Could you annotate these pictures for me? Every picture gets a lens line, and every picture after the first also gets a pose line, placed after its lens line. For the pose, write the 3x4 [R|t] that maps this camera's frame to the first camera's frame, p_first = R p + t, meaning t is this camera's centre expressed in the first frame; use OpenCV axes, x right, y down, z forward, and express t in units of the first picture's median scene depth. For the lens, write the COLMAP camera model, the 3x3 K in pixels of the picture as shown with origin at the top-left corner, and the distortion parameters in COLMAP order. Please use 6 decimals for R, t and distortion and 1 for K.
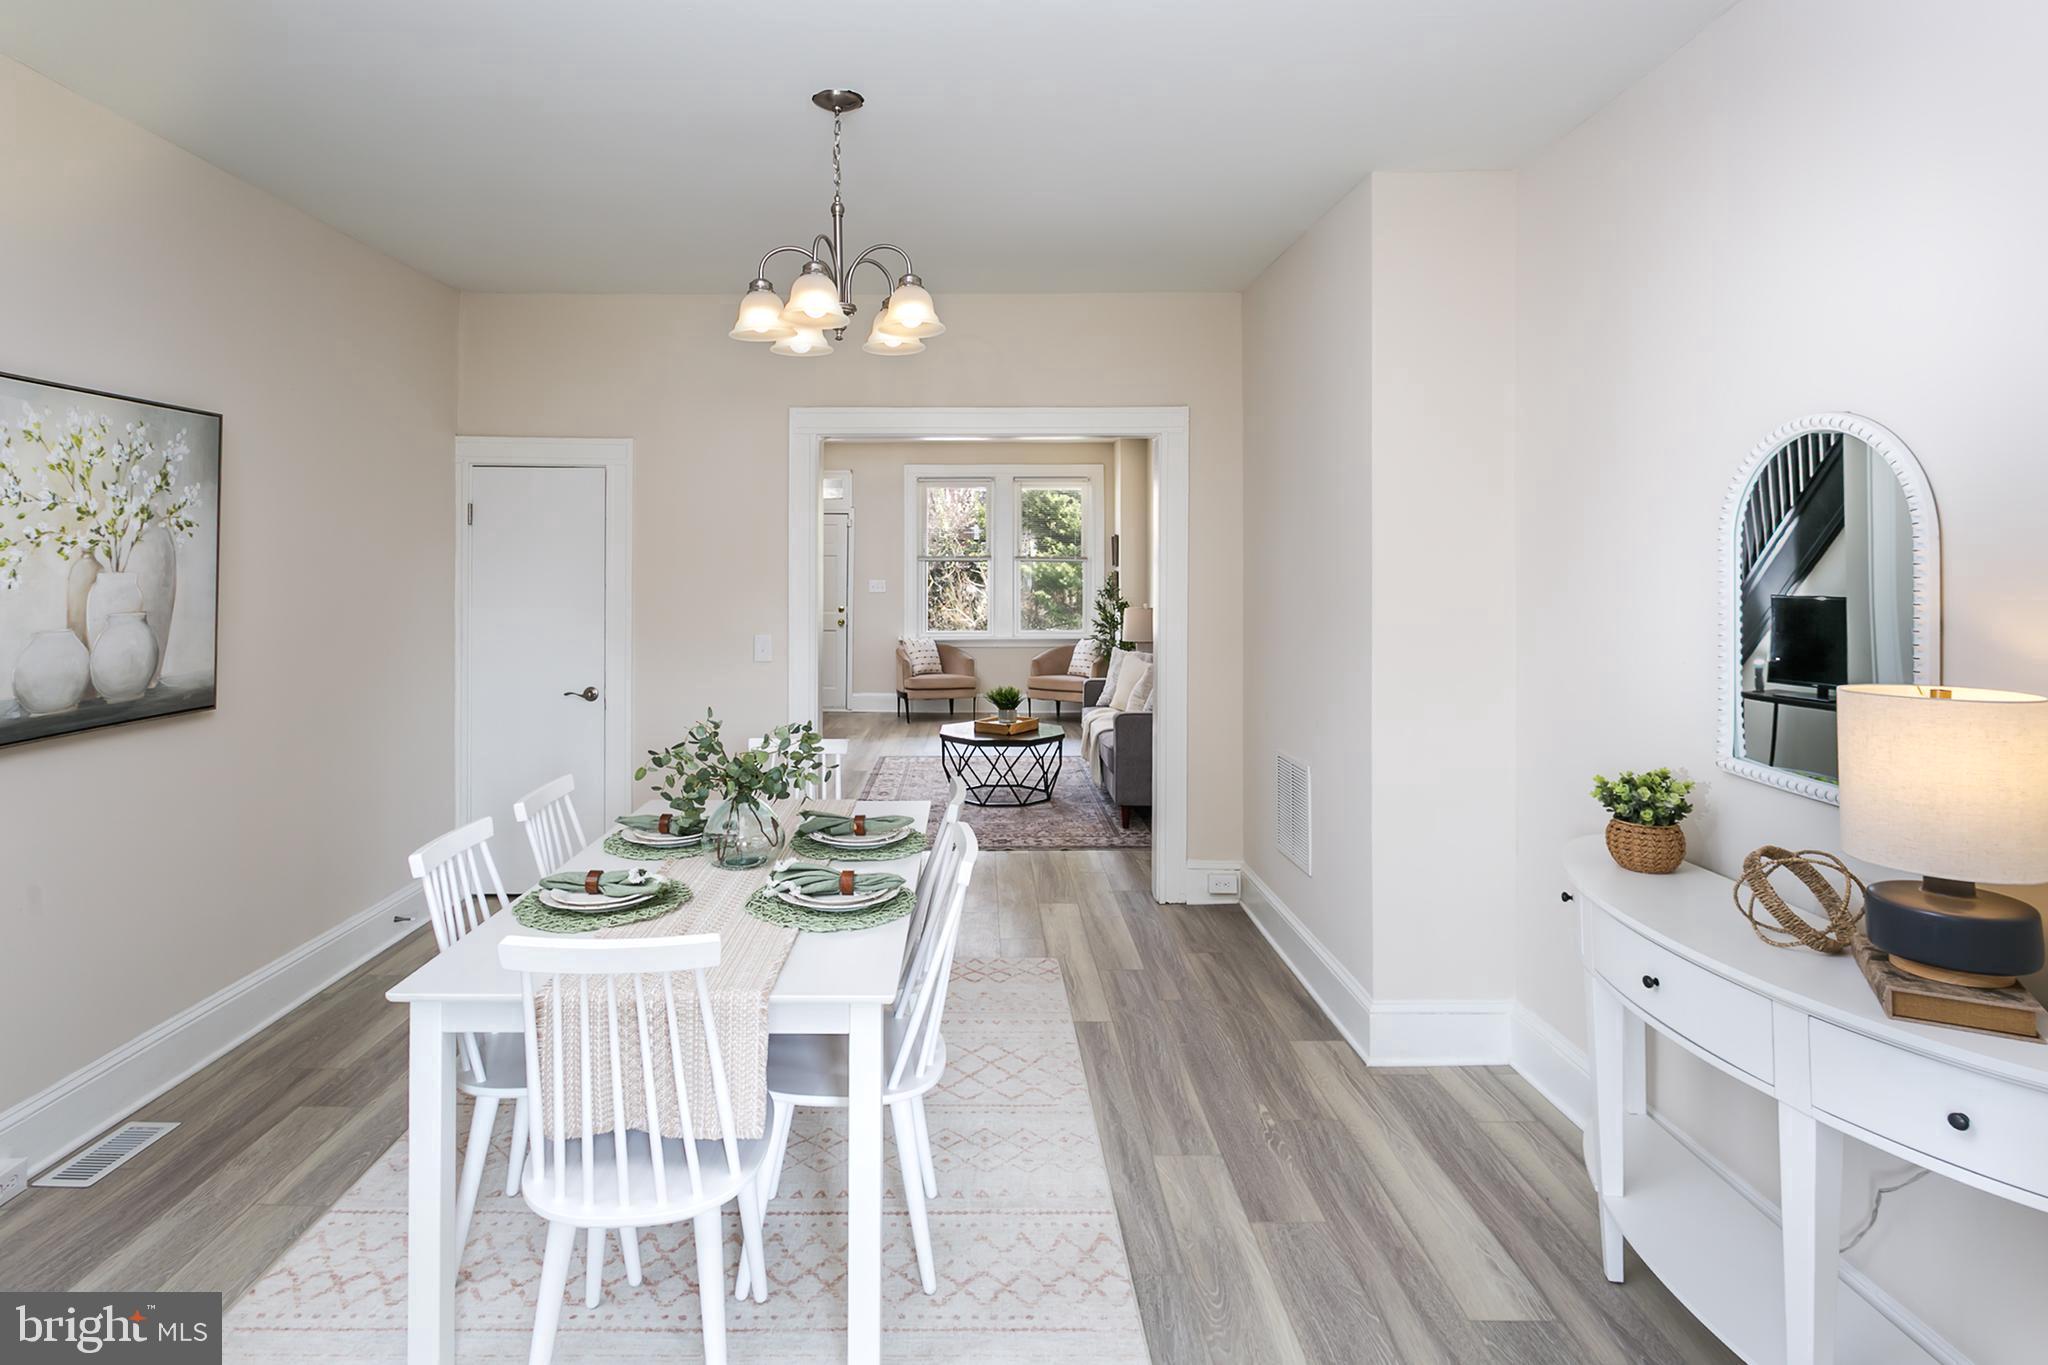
lens RADIAL K [[982.2, 0, 1034.5], [0, 982.2, 670.1], [0, 0, 1]] dist [0.000154, -0.000005]
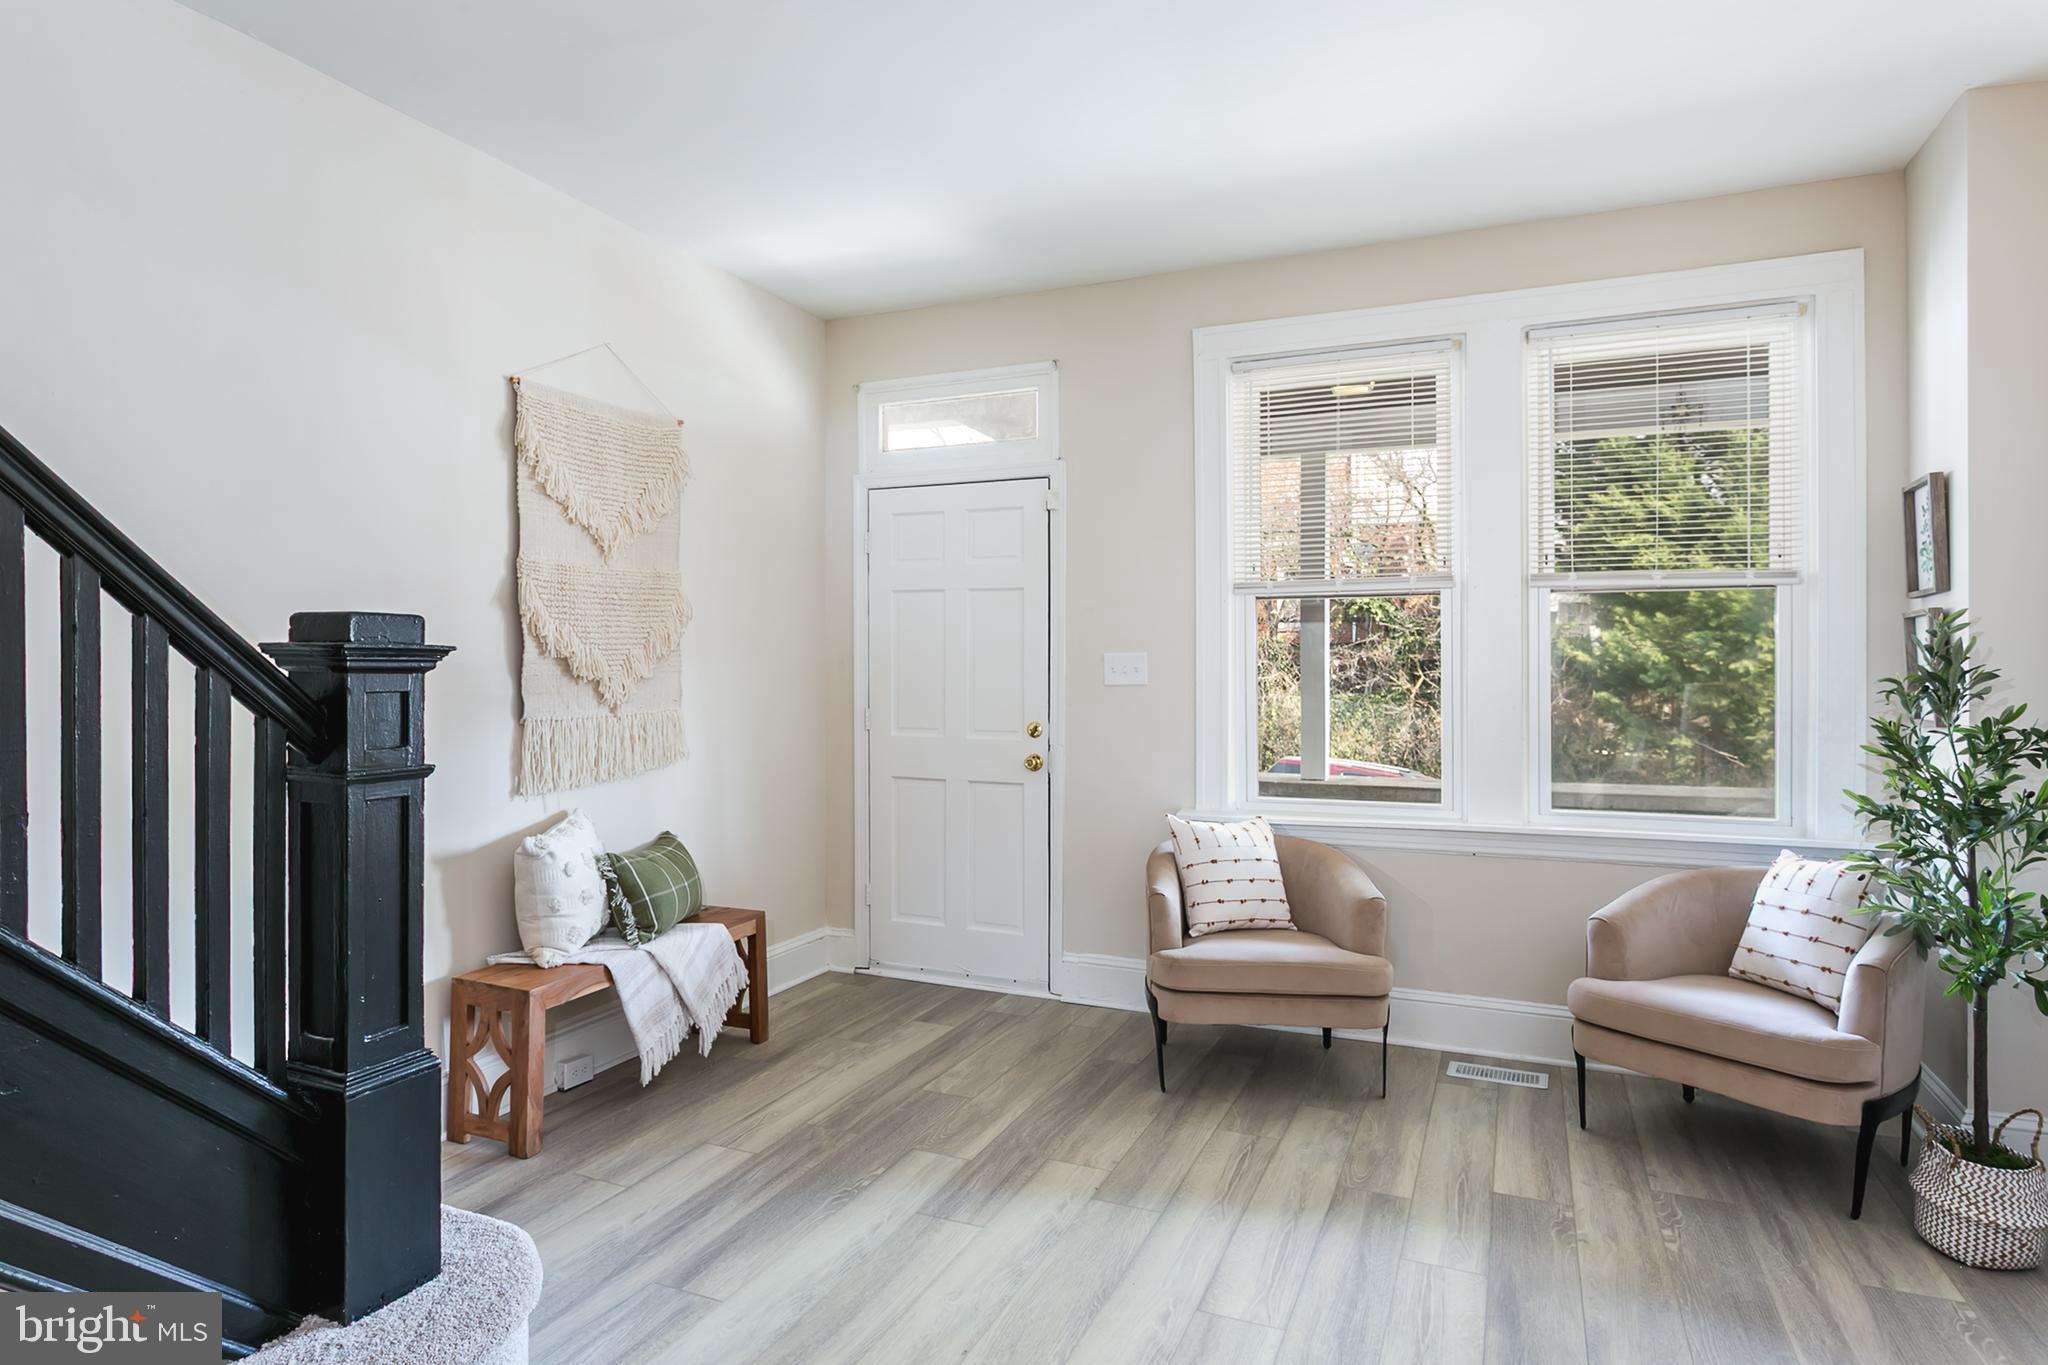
lens RADIAL K [[1132.6, 0, 1002.9], [0, 1132.6, 662.0], [0, 0, 1]] dist [-0.014257, 0.004741]
pose [[0.885822, -0.007319, -0.463968, -0.001040], [-0.042576, 0.994376, -0.096974, -0.045553], [0.462068, 0.105655, 0.880528, 0.607341]]
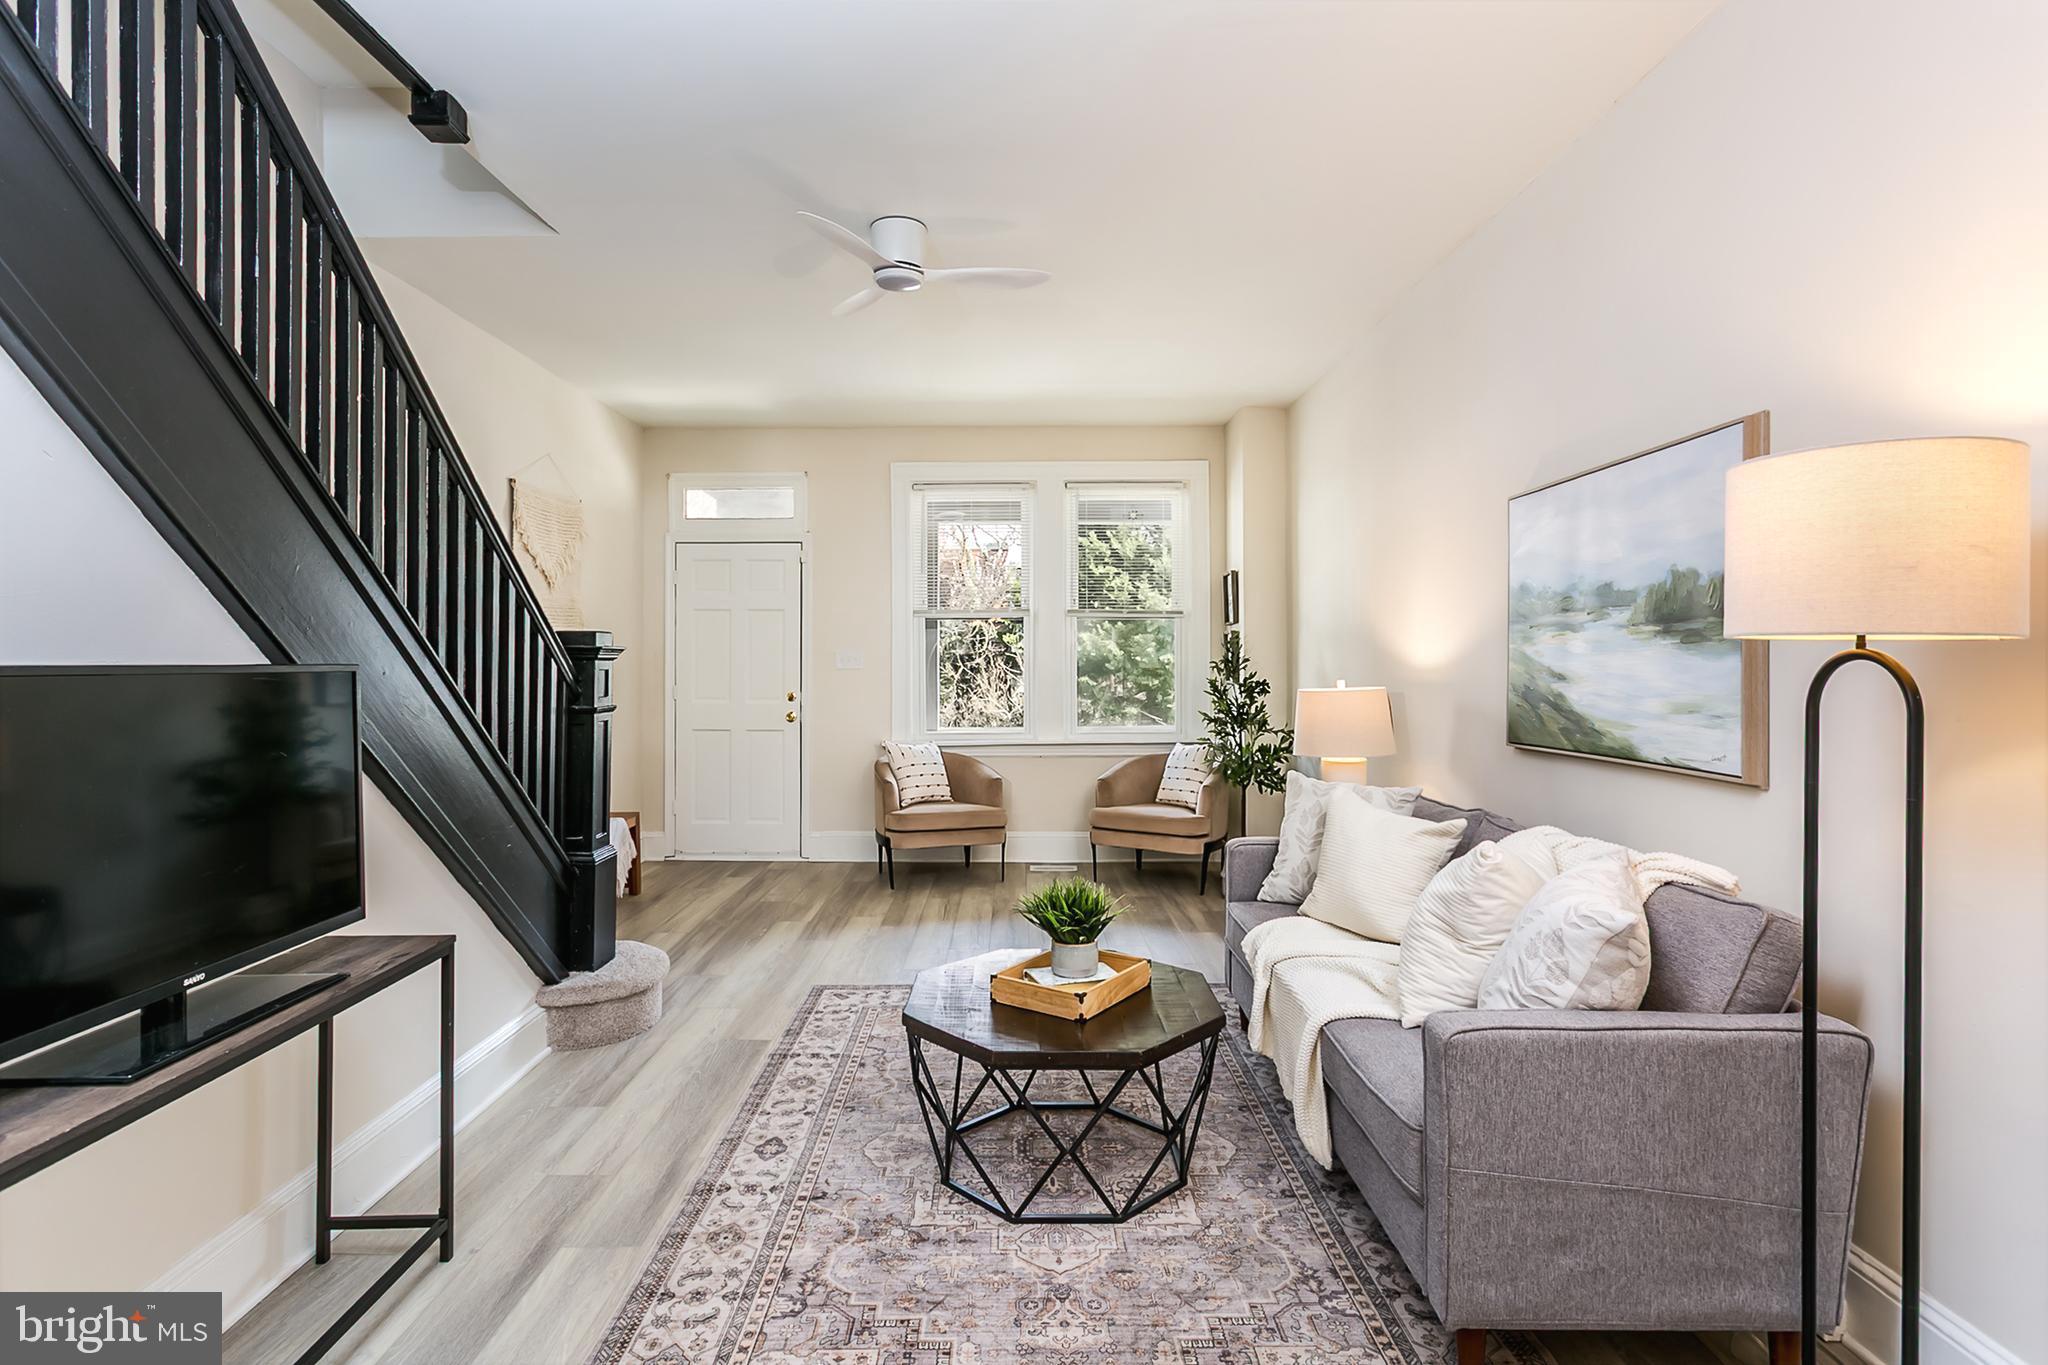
lens RADIAL K [[982.2, 0, 1025.8], [0, 982.2, 661.7], [0, 0, 1]] dist [0.000154, -0.000005]
pose [[0.998910, -0.008895, -0.045823, -0.018271], [0.004301, 0.995037, -0.099411, -0.021916], [0.046480, 0.099106, 0.993991, 0.386680]]
